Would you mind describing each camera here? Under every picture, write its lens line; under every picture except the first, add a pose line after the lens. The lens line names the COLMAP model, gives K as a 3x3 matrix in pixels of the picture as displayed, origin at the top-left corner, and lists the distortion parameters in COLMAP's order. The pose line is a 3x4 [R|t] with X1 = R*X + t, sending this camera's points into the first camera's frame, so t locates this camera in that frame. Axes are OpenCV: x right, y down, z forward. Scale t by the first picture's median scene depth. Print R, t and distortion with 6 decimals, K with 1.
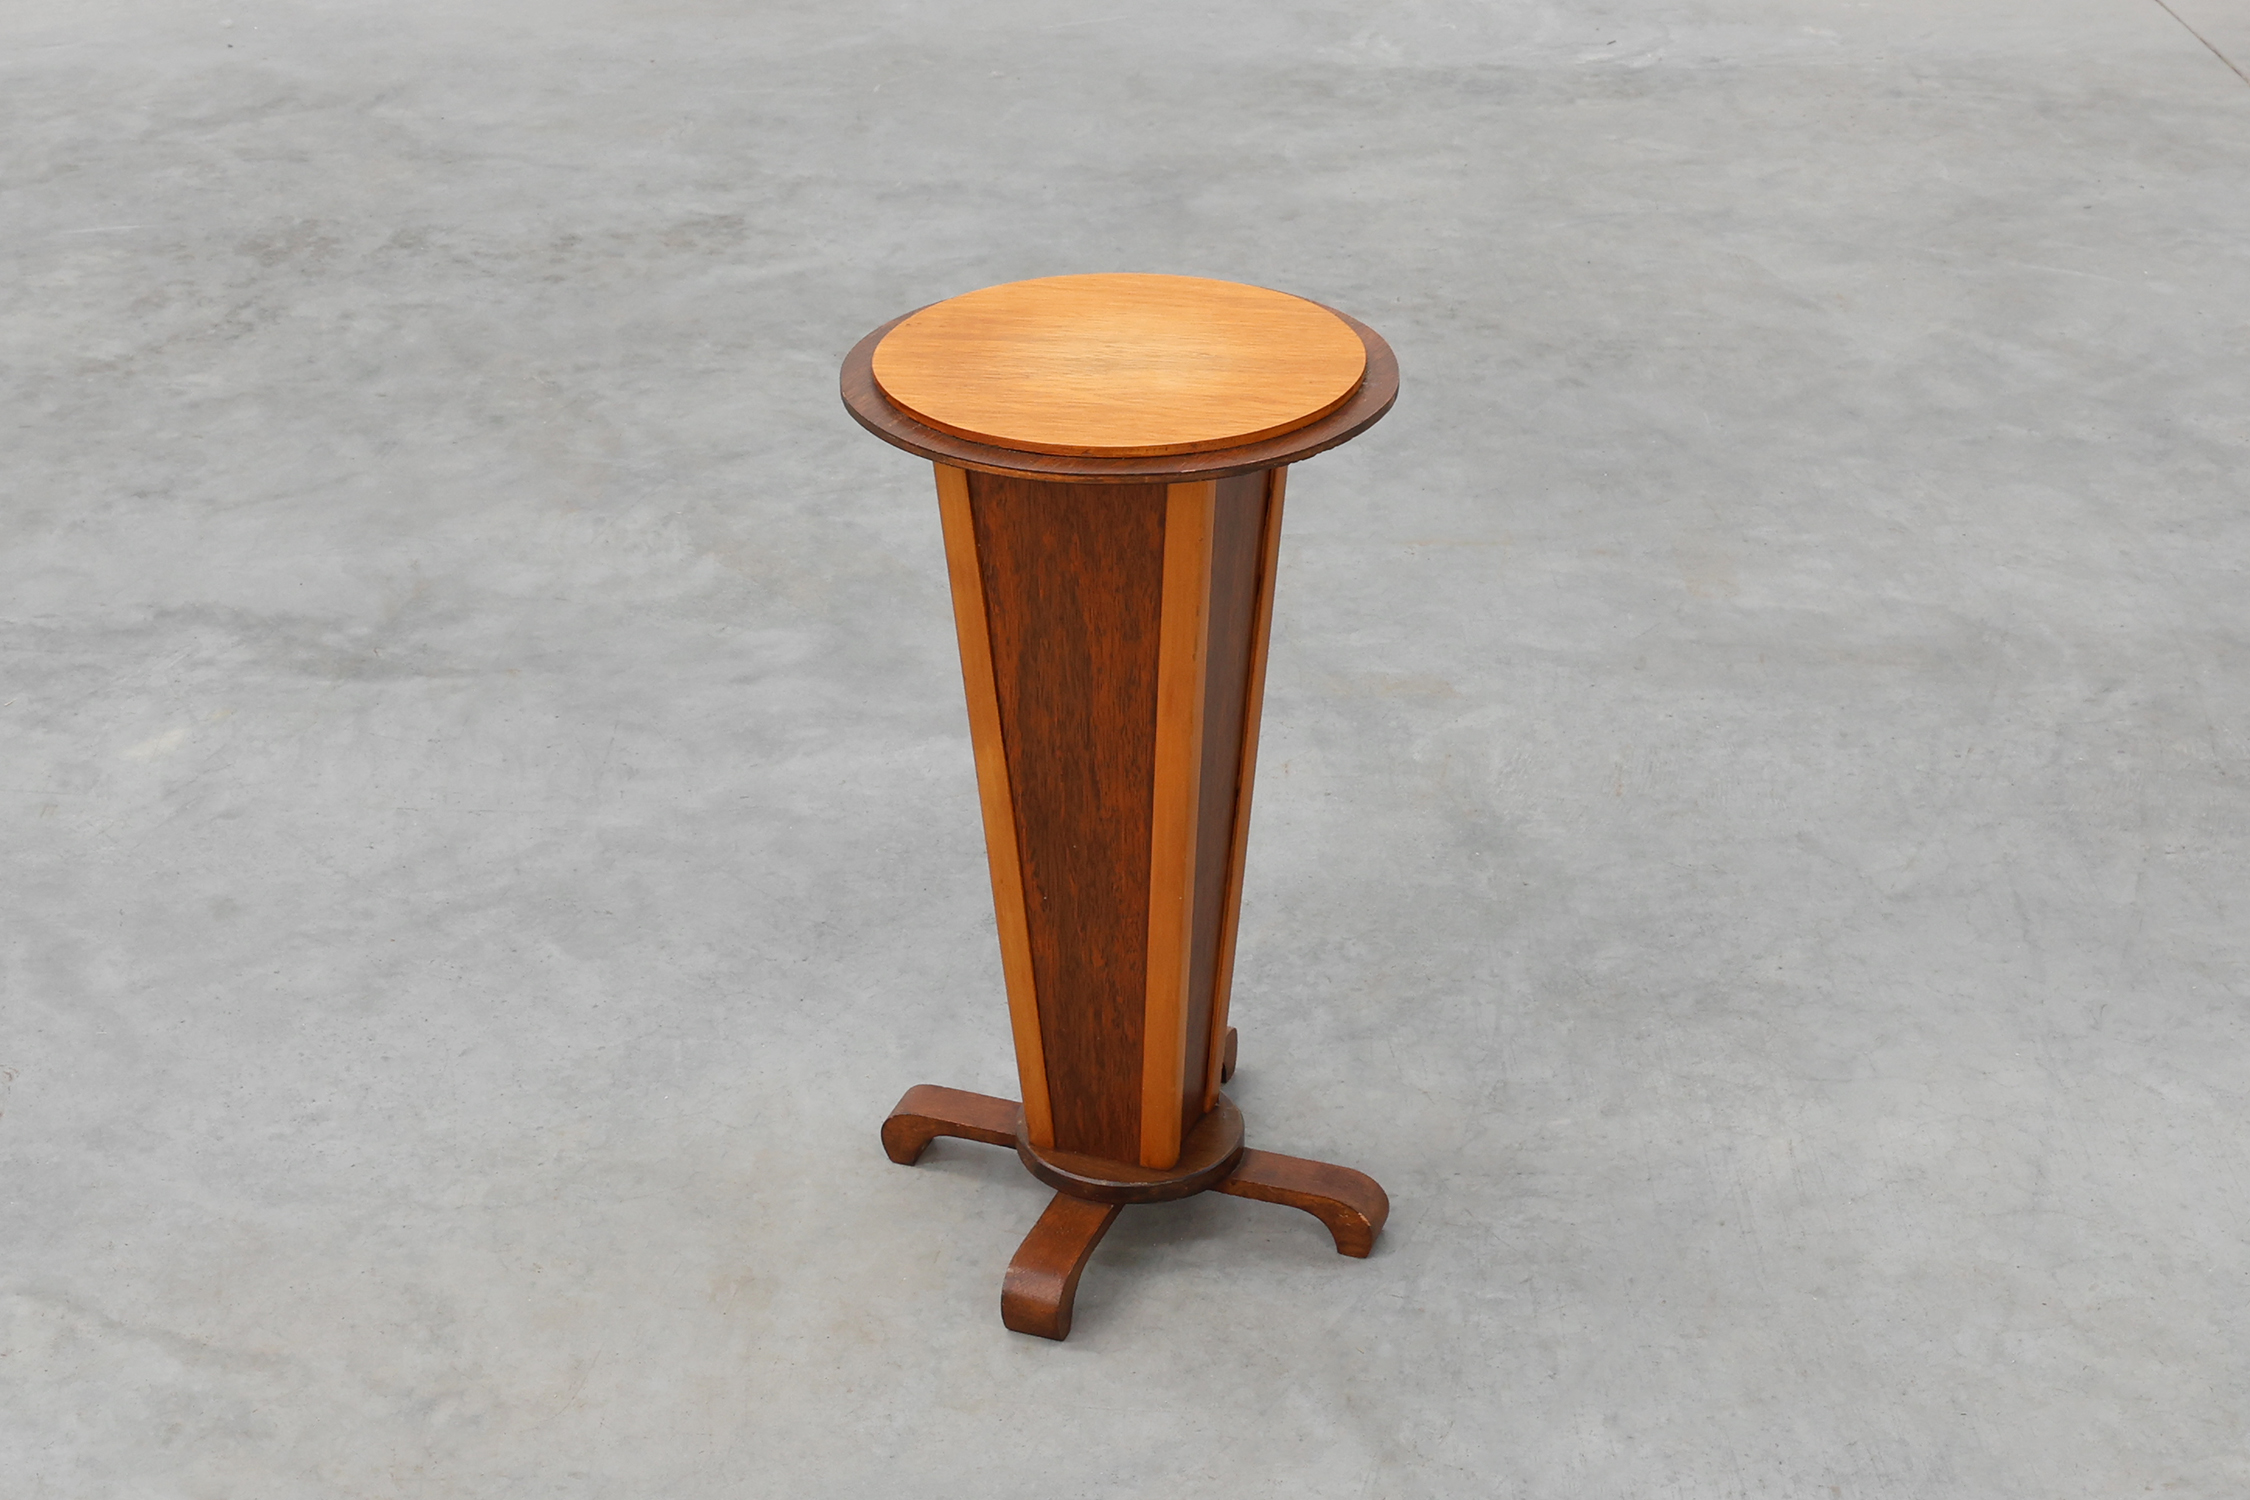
lens RADIAL K [[1979.0, 0, 1110.4], [0, 1979.0, 740.4], [0, 0, 1]] dist [0.002367, -0.006691]
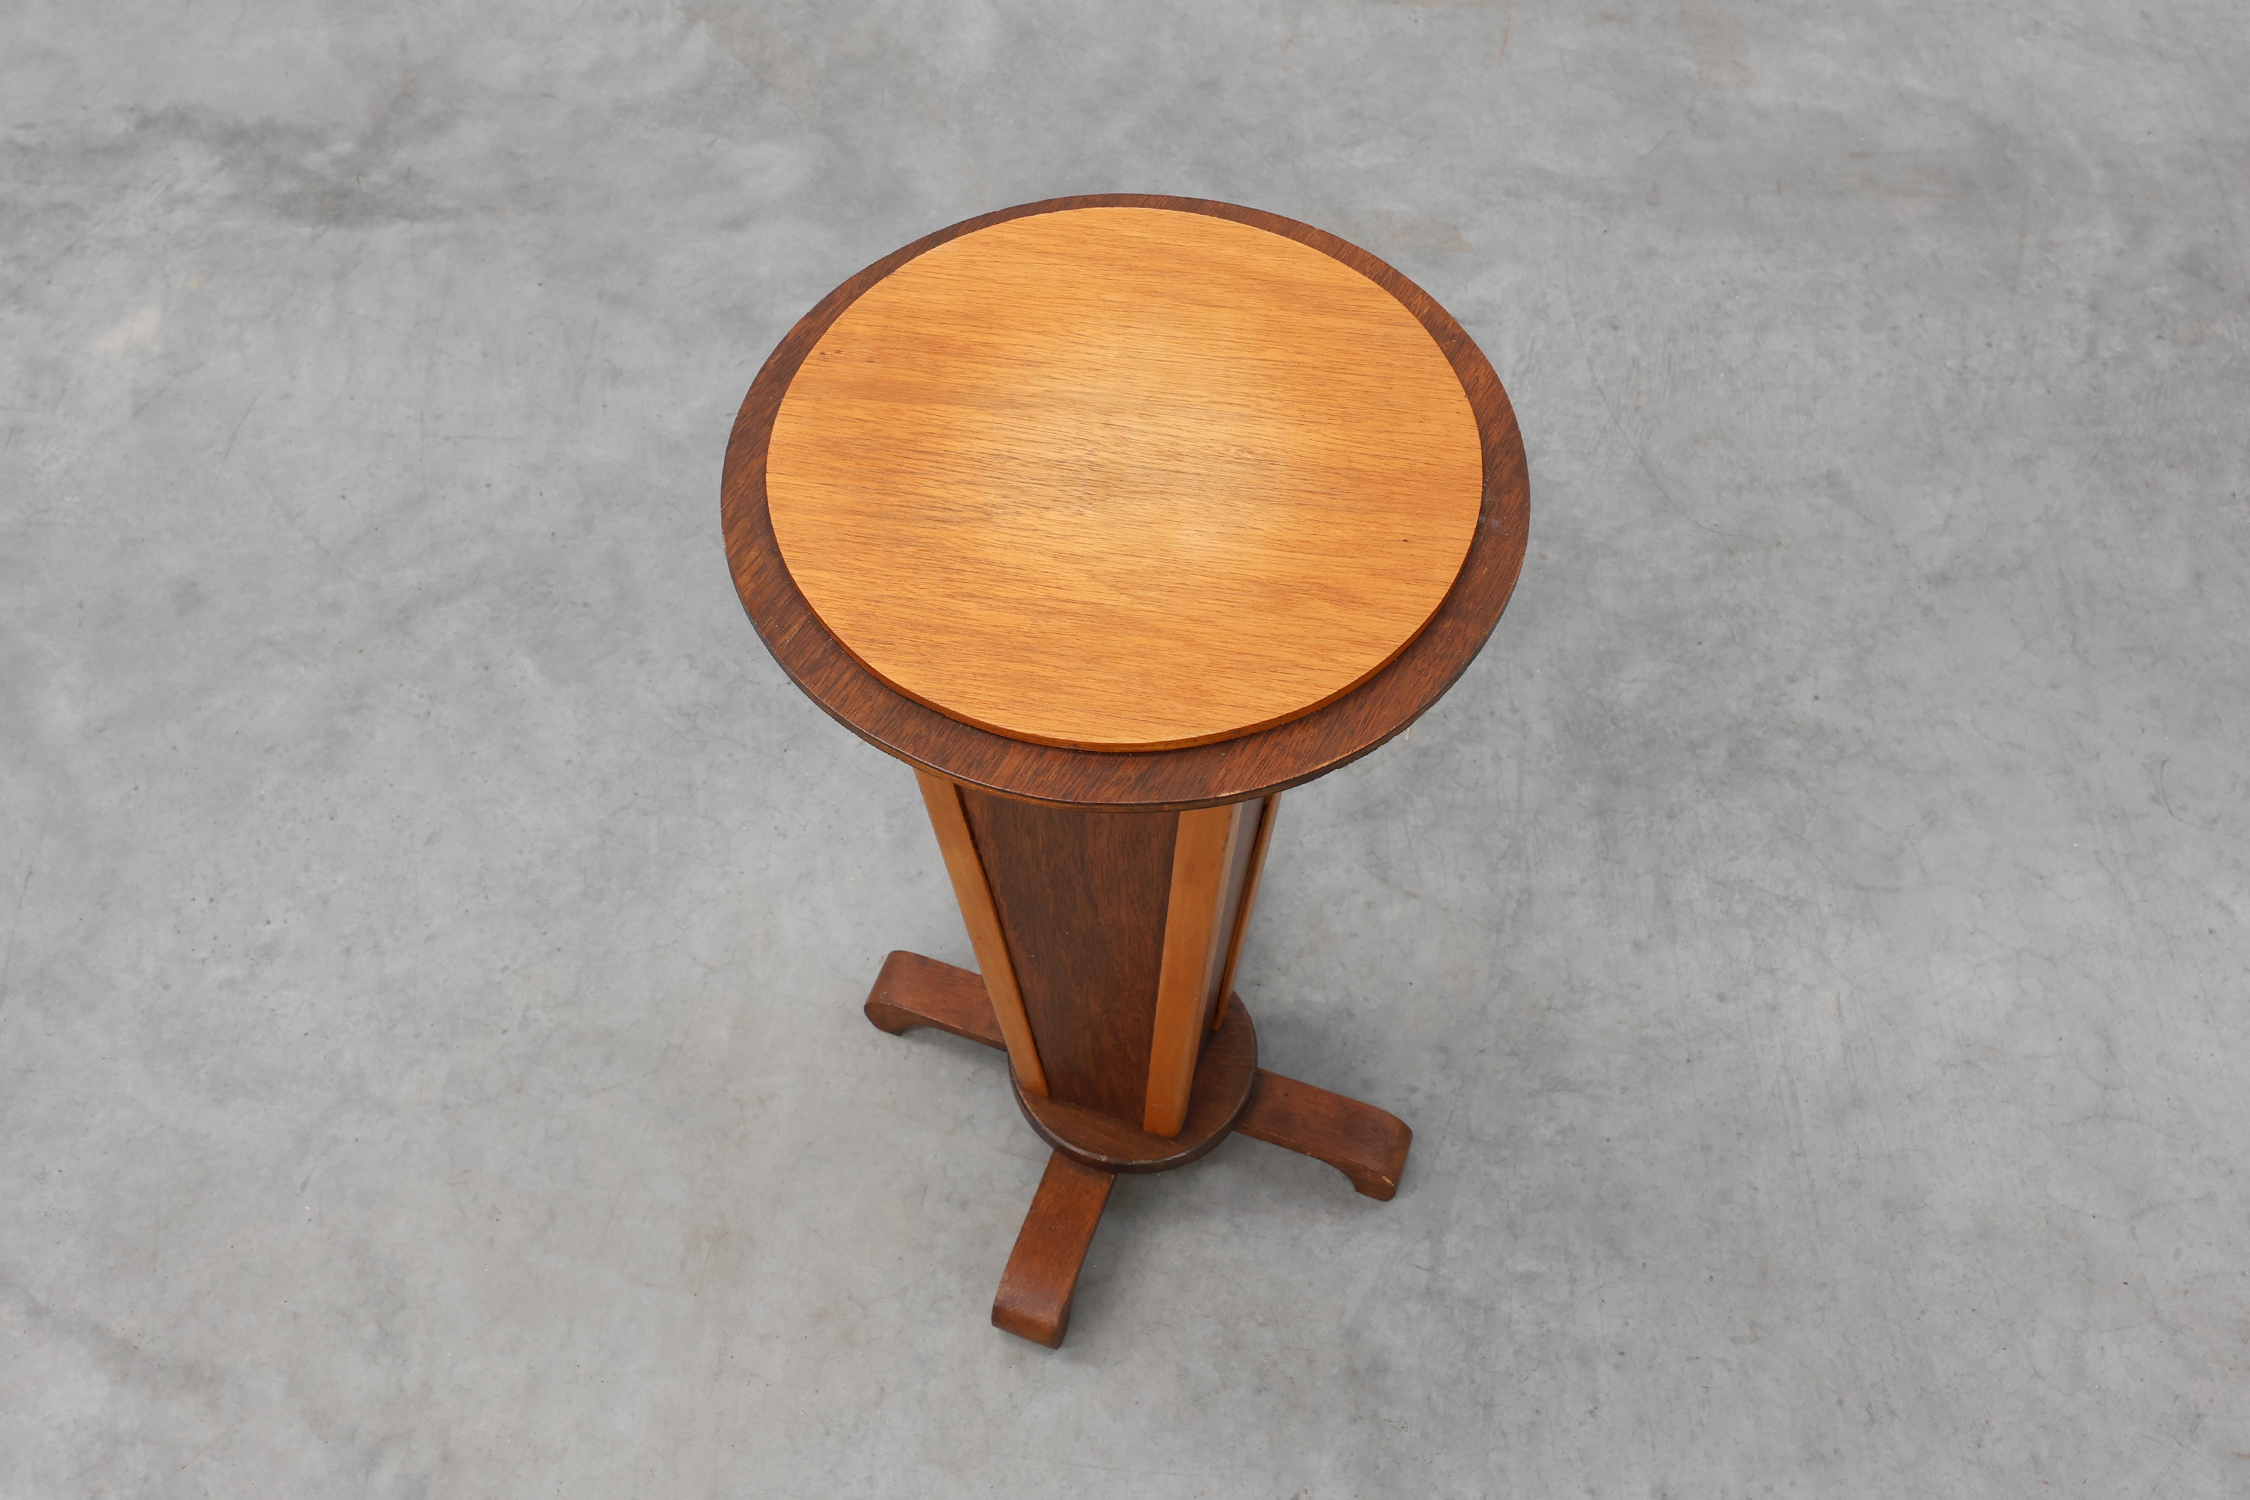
lens RADIAL K [[1809.5, 0, 1091.5], [0, 1809.5, 732.6], [0, 0, 1]] dist [0.001720, -0.003631]
pose [[0.999952, -0.001658, -0.009677, -0.000346], [0.004501, 0.953392, 0.301702, -0.156553], [0.008725, -0.301731, 0.953353, 0.196782]]
